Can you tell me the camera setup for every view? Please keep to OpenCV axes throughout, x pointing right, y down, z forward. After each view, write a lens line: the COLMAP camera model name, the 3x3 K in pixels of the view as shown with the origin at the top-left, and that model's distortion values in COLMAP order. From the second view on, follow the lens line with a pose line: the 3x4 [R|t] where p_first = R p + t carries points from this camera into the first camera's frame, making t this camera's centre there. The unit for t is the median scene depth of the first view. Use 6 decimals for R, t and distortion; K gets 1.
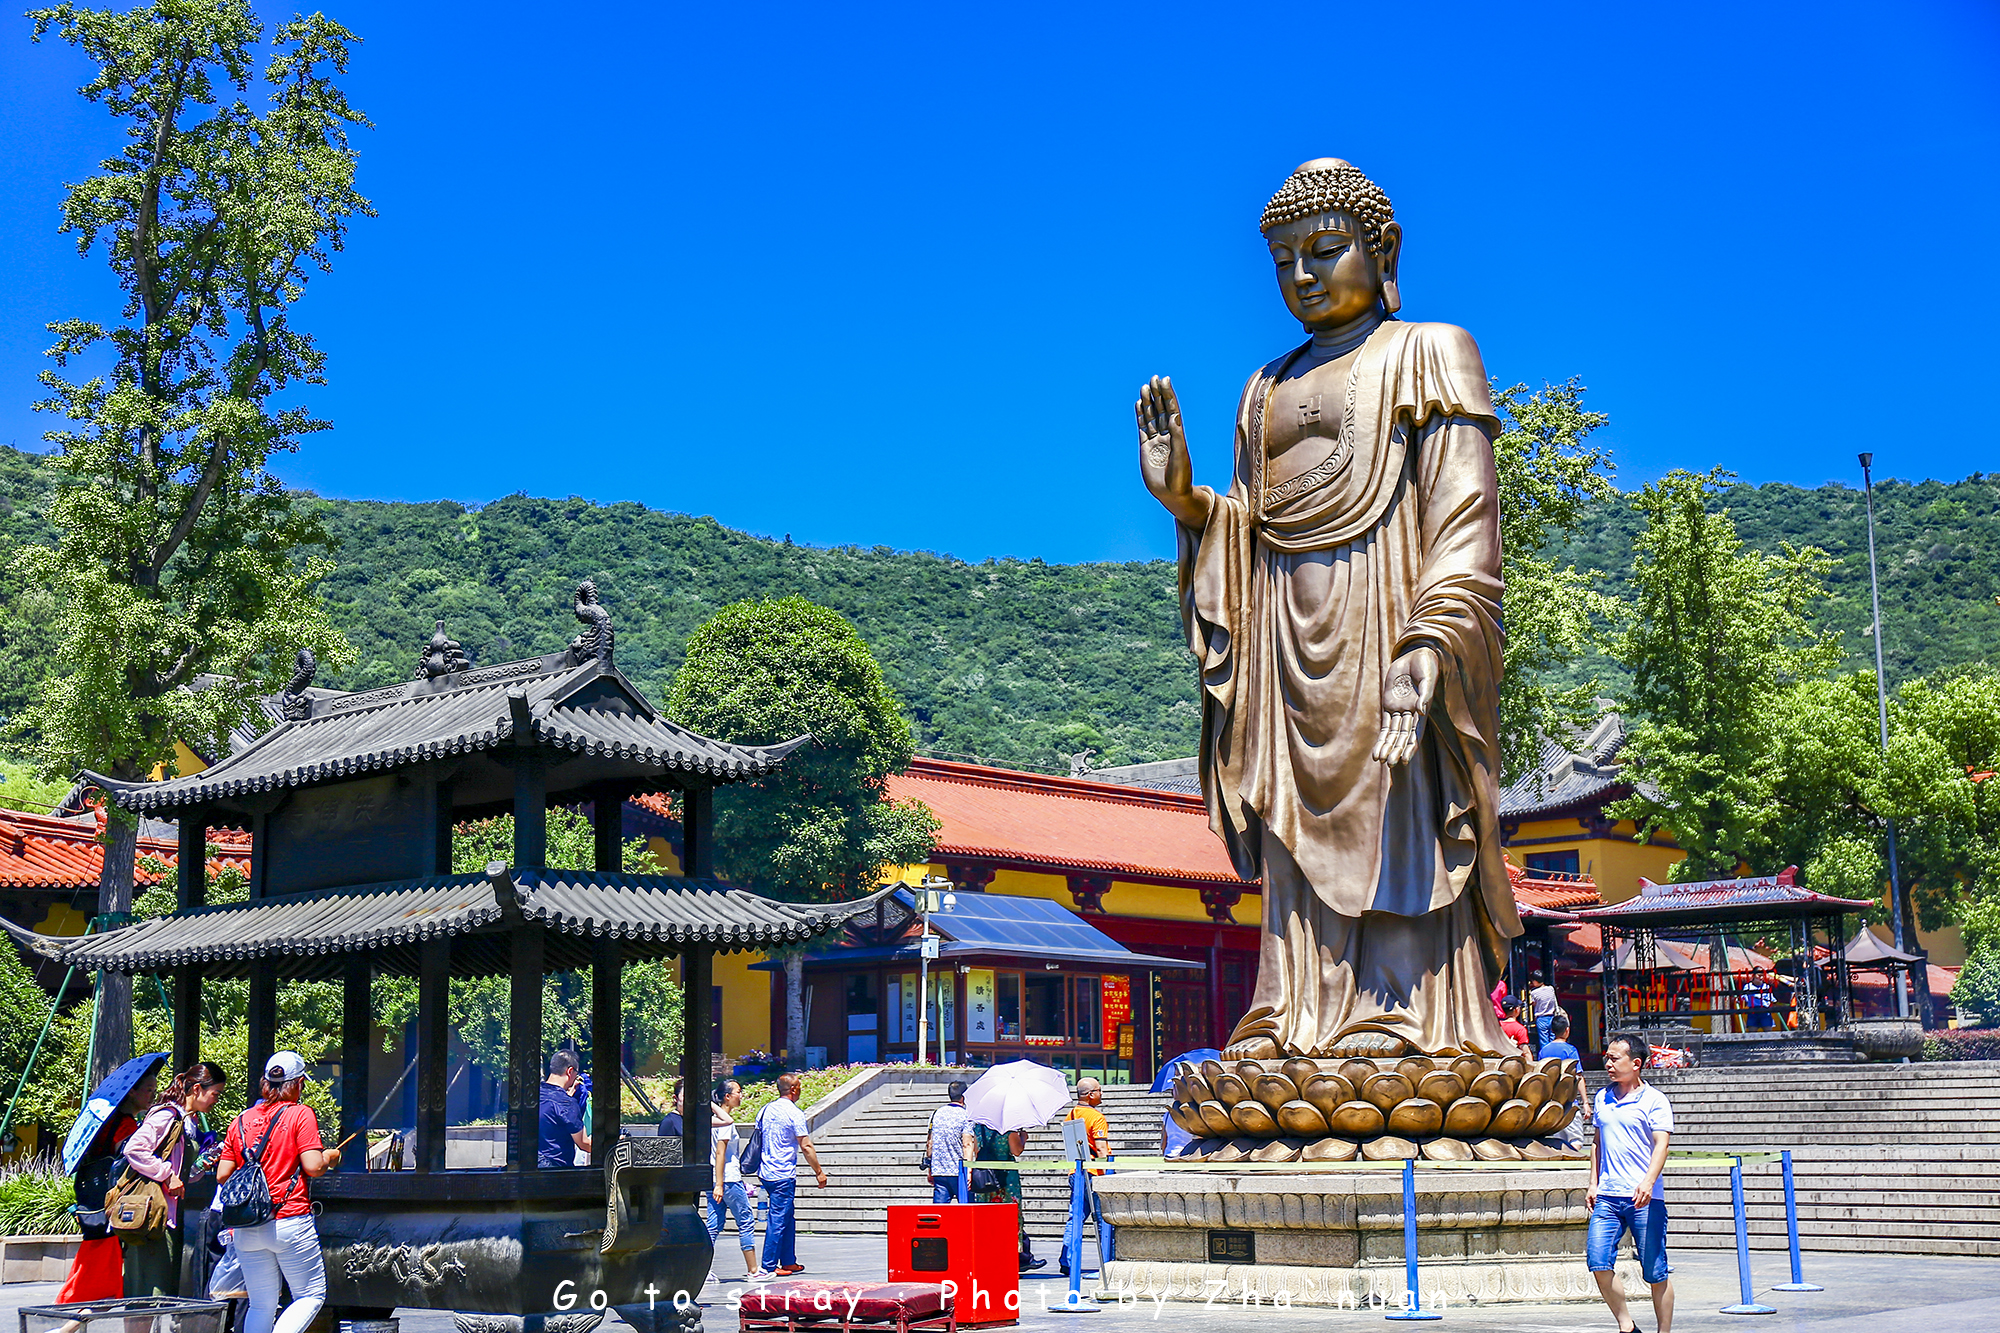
lens RADIAL K [[2939.0, 0, 1001.1], [0, 2939.0, 660.1], [0, 0, 1]] dist [0.158094, 0.000000]
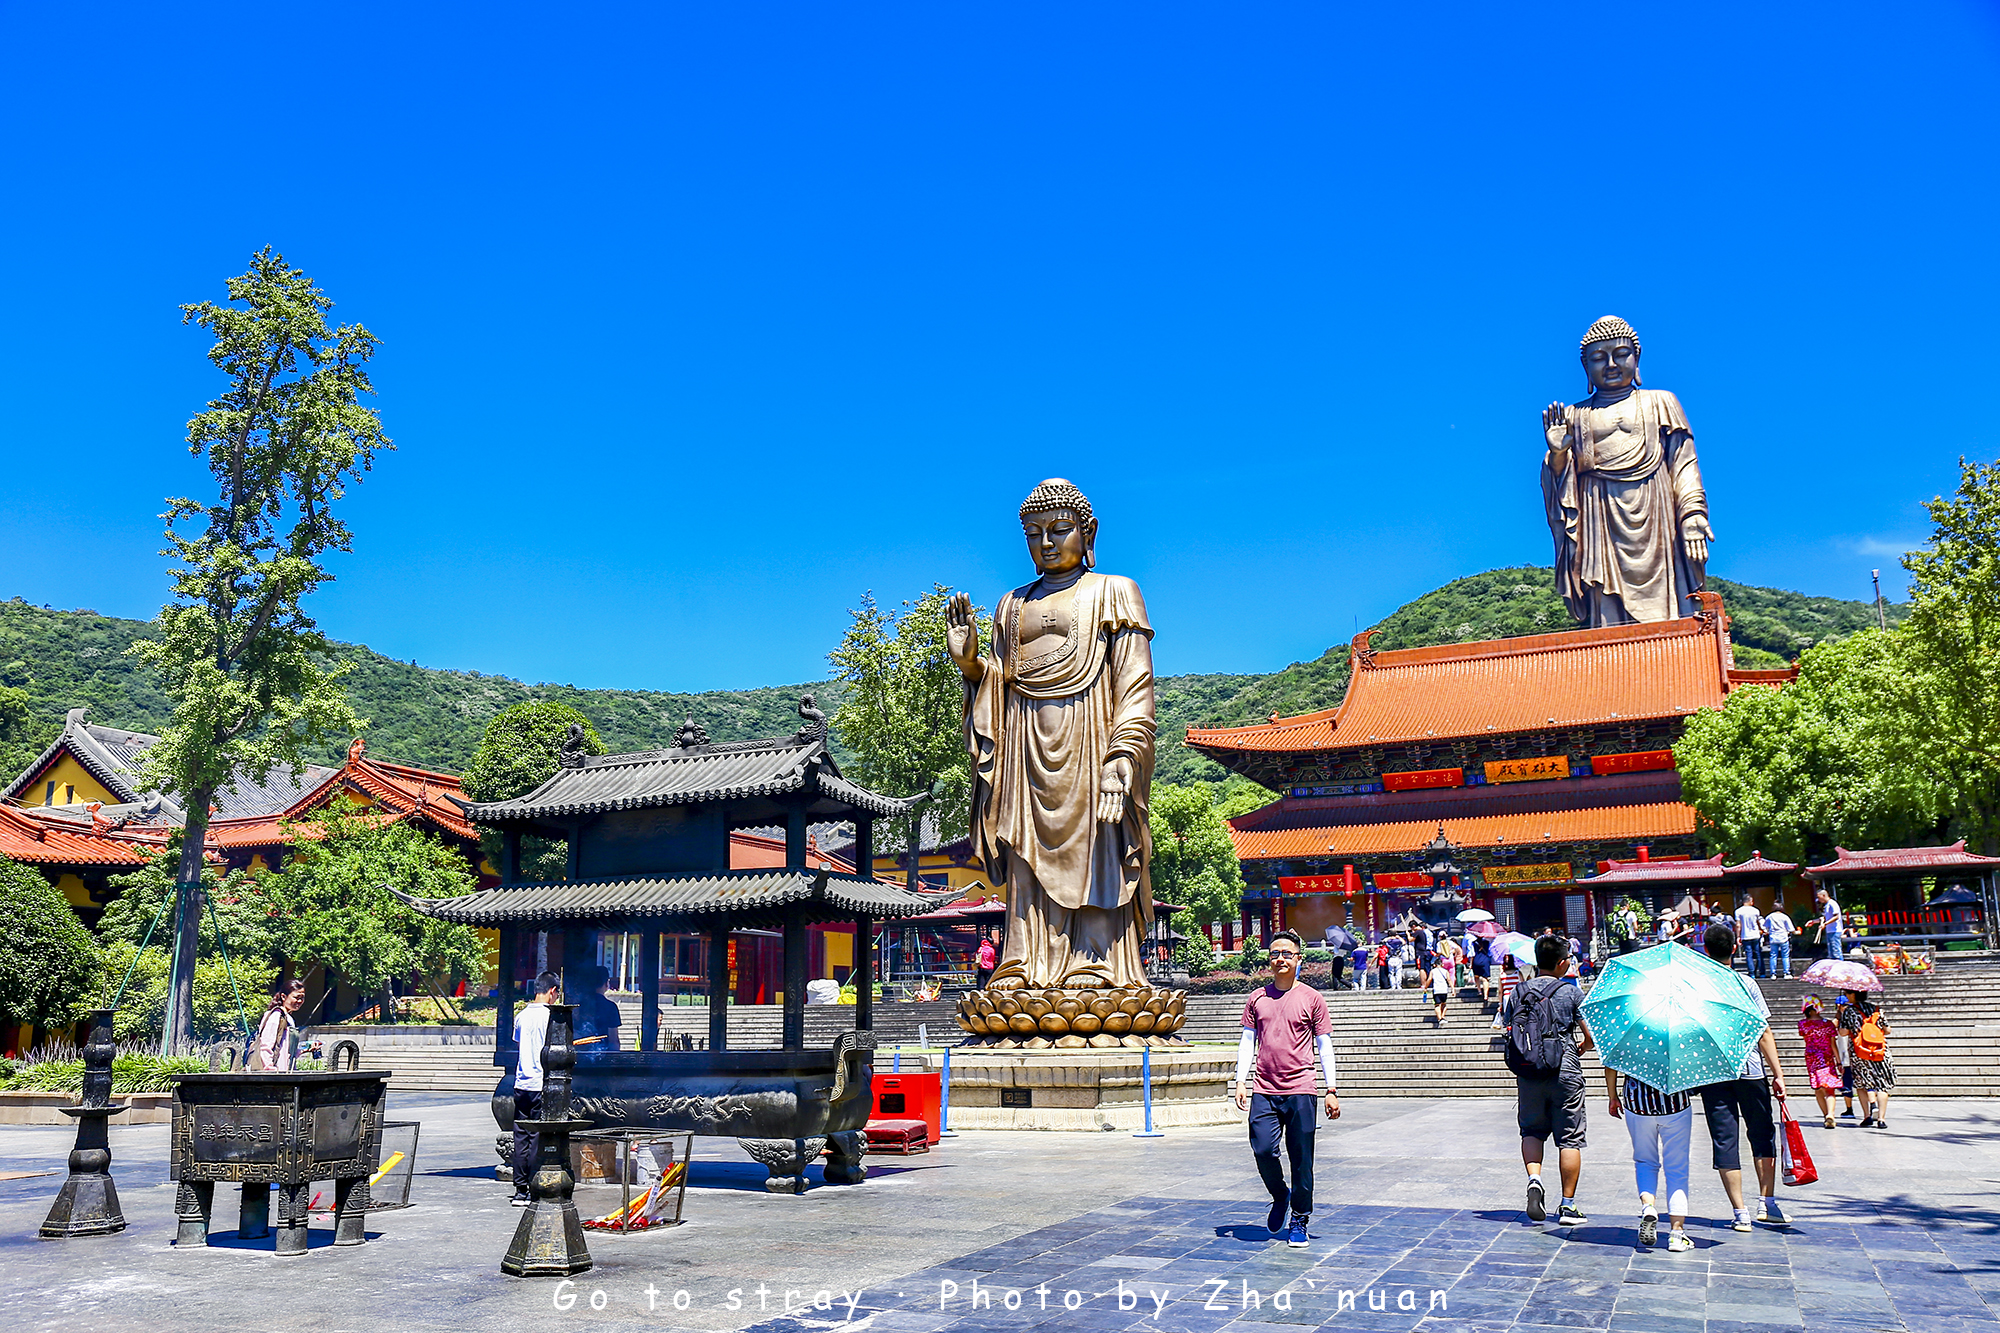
lens RADIAL K [[1707.8, 0, 1020.3], [0, 1707.8, 670.0], [0, 0, 1]] dist [0.004161, 0.054801]
pose [[0.953909, 0.067766, 0.292345, -0.212959], [-0.052746, 0.996865, -0.058968, 0.006964], [-0.295425, 0.040831, 0.954493, 0.032652]]
